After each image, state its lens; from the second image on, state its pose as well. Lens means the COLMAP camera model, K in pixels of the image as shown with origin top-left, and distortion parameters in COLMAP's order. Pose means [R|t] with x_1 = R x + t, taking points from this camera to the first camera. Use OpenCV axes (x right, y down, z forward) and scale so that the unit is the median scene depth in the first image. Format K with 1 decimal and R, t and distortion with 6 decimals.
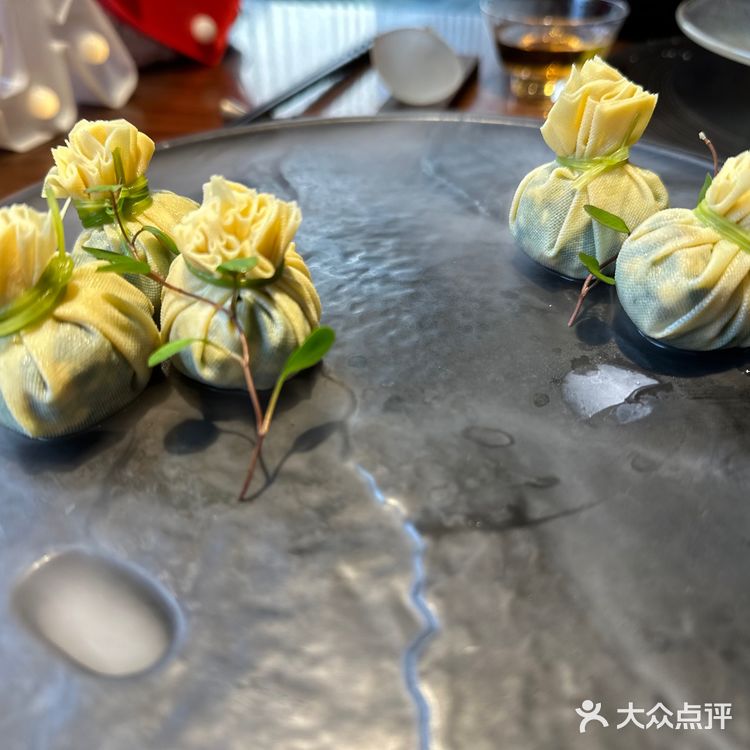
lens RADIAL K [[750.5, 0, 375.0], [0, 750.5, 375.0], [0, 0, 1]] dist [0.198242, -0.606636]
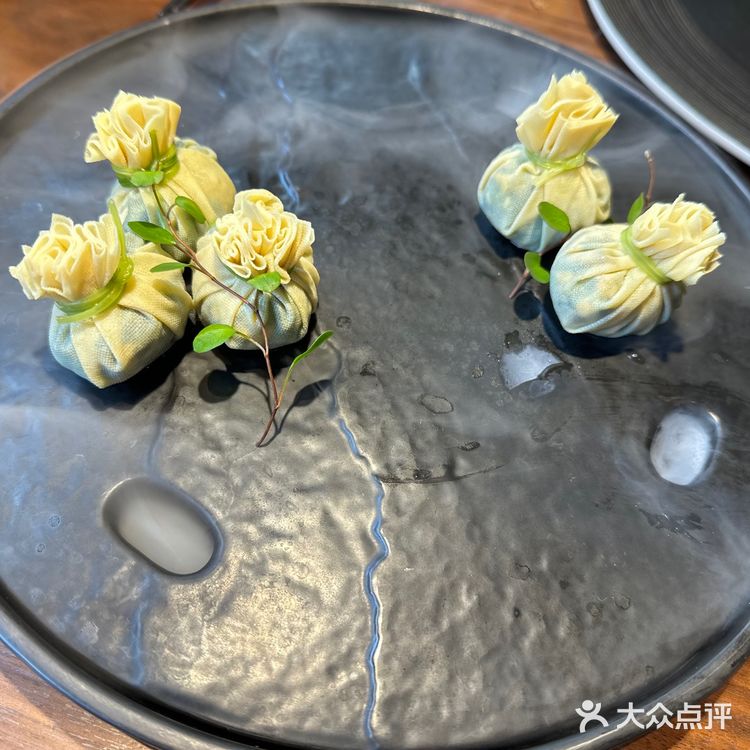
lens RADIAL K [[750.5, 0, 375.0], [0, 750.5, 375.0], [0, 0, 1]] dist [0.198242, -0.606636]
pose [[0.992027, 0.078554, 0.098549, -0.097524], [-0.108708, 0.928986, 0.353790, -0.427391], [-0.063759, -0.361683, 0.930119, -0.247587]]
